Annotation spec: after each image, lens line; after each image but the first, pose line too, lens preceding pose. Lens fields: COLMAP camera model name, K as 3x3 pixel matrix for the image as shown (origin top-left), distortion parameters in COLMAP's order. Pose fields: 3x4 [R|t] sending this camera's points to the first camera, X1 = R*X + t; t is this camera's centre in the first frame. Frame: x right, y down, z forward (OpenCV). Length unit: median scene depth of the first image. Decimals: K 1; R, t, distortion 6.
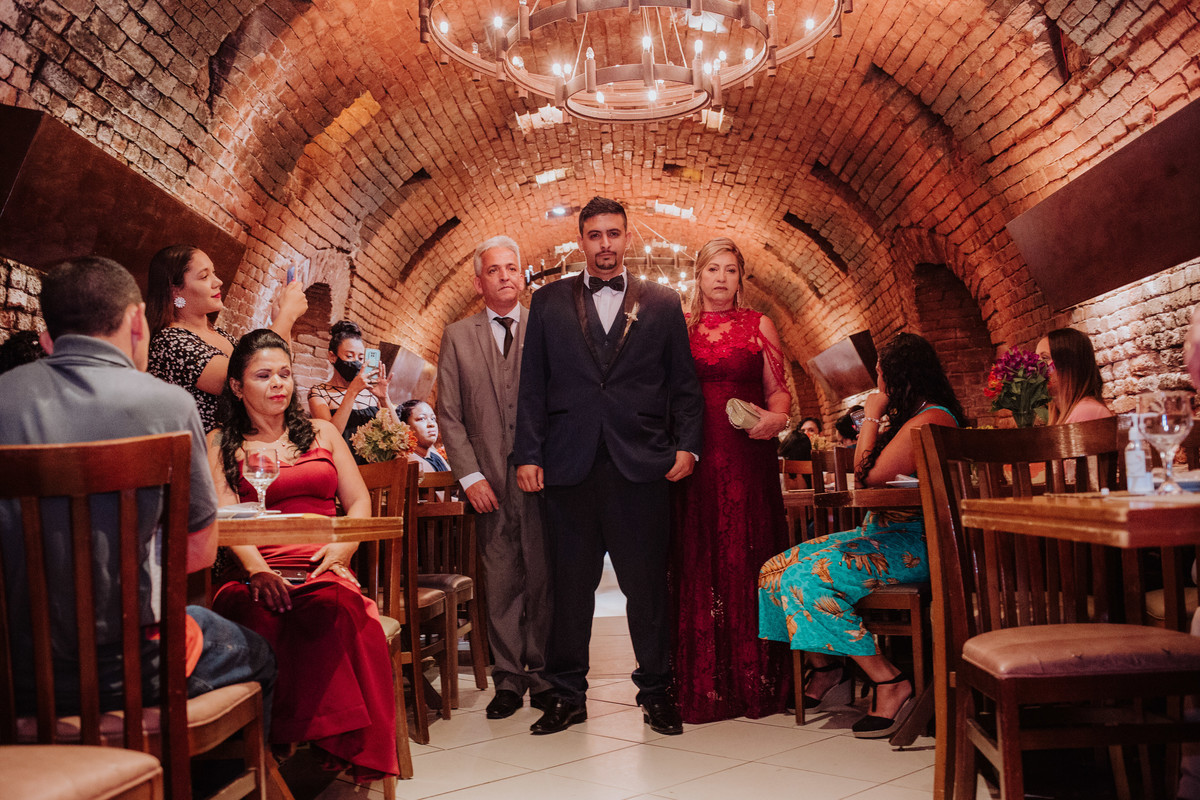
lens RADIAL K [[1158.6, 0, 596.9], [0, 1158.6, 407.4], [0, 0, 1]] dist [-0.067626, 0.037475]
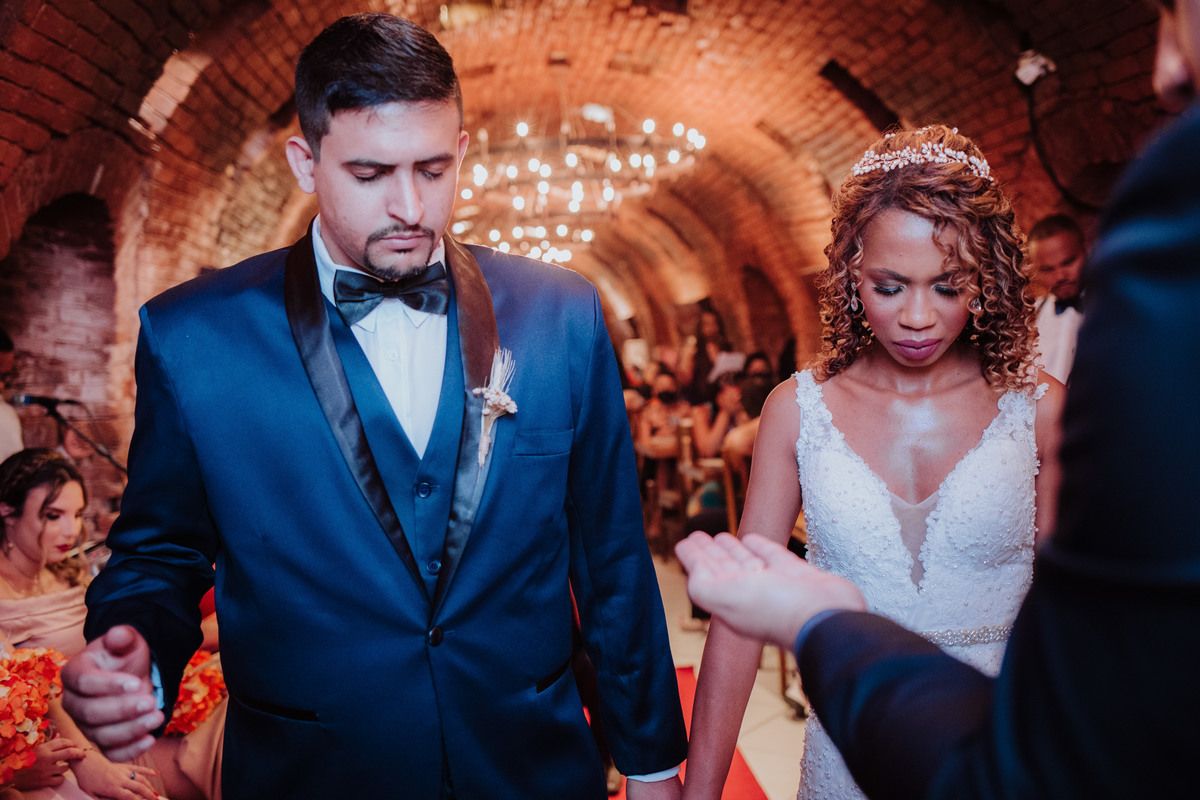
lens RADIAL K [[1130.2, 0, 598.0], [0, 1130.2, 404.9], [0, 0, 1]] dist [-0.085880, 0.028295]
pose [[0.990949, -0.026285, 0.131638, -0.082466], [0.011338, 0.993526, 0.113034, -0.114738], [-0.133757, -0.110519, 0.984832, -0.343439]]
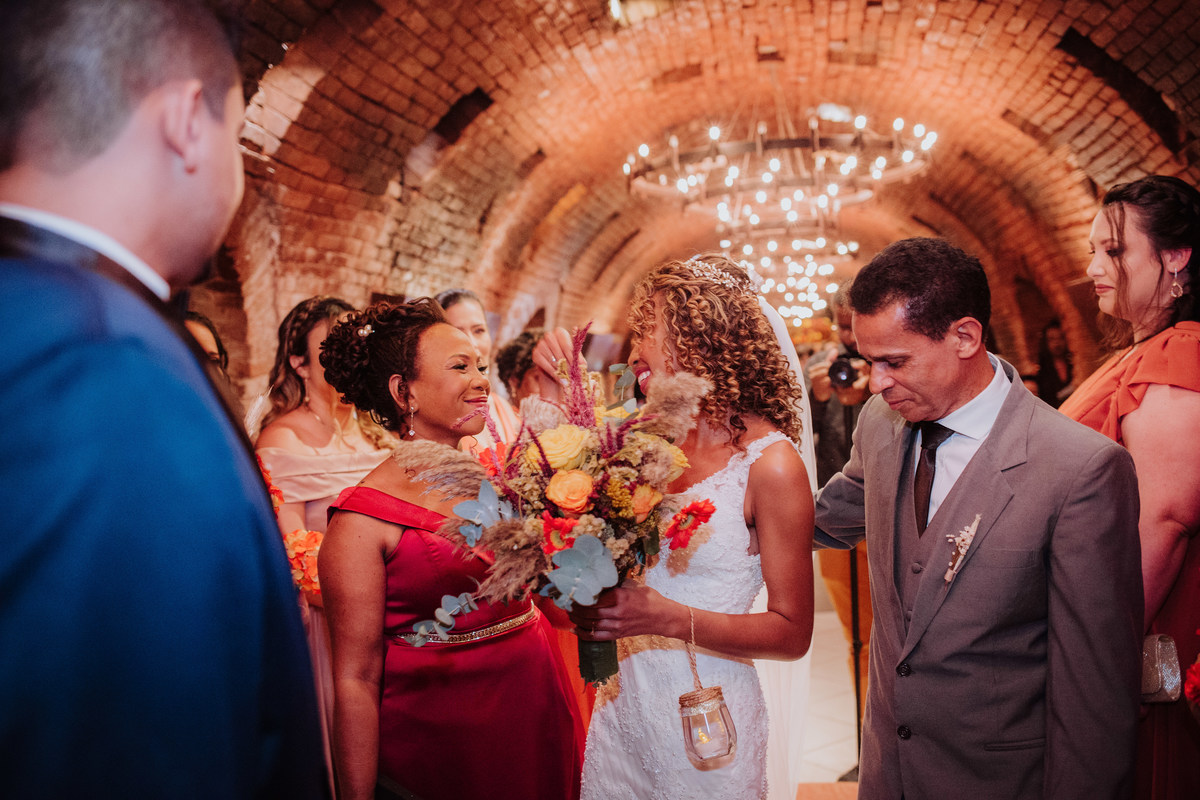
lens RADIAL K [[1130.2, 0, 598.0], [0, 1130.2, 404.9], [0, 0, 1]] dist [-0.085880, 0.028295]
pose [[0.989814, -0.017732, -0.141260, 0.002619], [0.031404, 0.994967, 0.095157, -0.117622], [0.138861, -0.098624, 0.985389, -0.257531]]
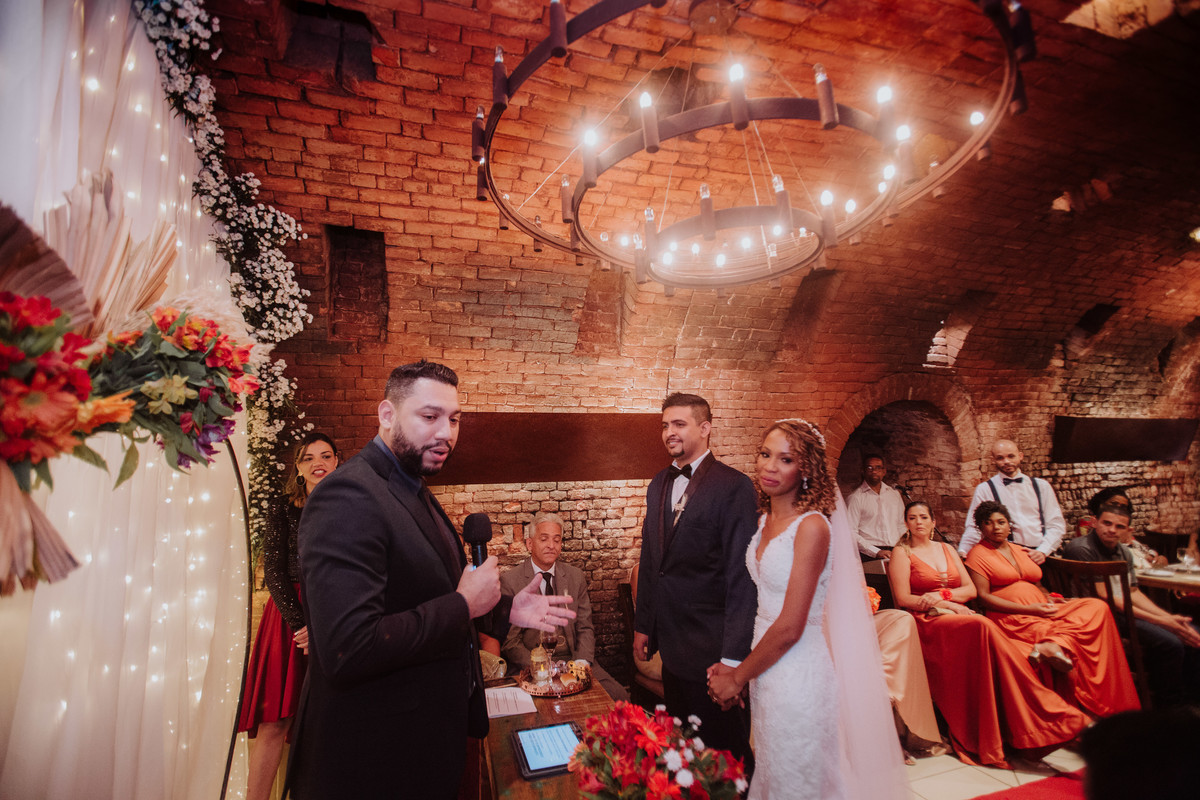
lens RADIAL K [[560.9, 0, 610.9], [0, 560.9, 409.0], [0, 0, 1]] dist [-0.077427, 0.035476]
pose [[0.331894, -0.092932, -0.938728, 0.210069], [0.077691, 0.994448, -0.070980, -0.129849], [0.940112, -0.049373, 0.337271, -0.297187]]
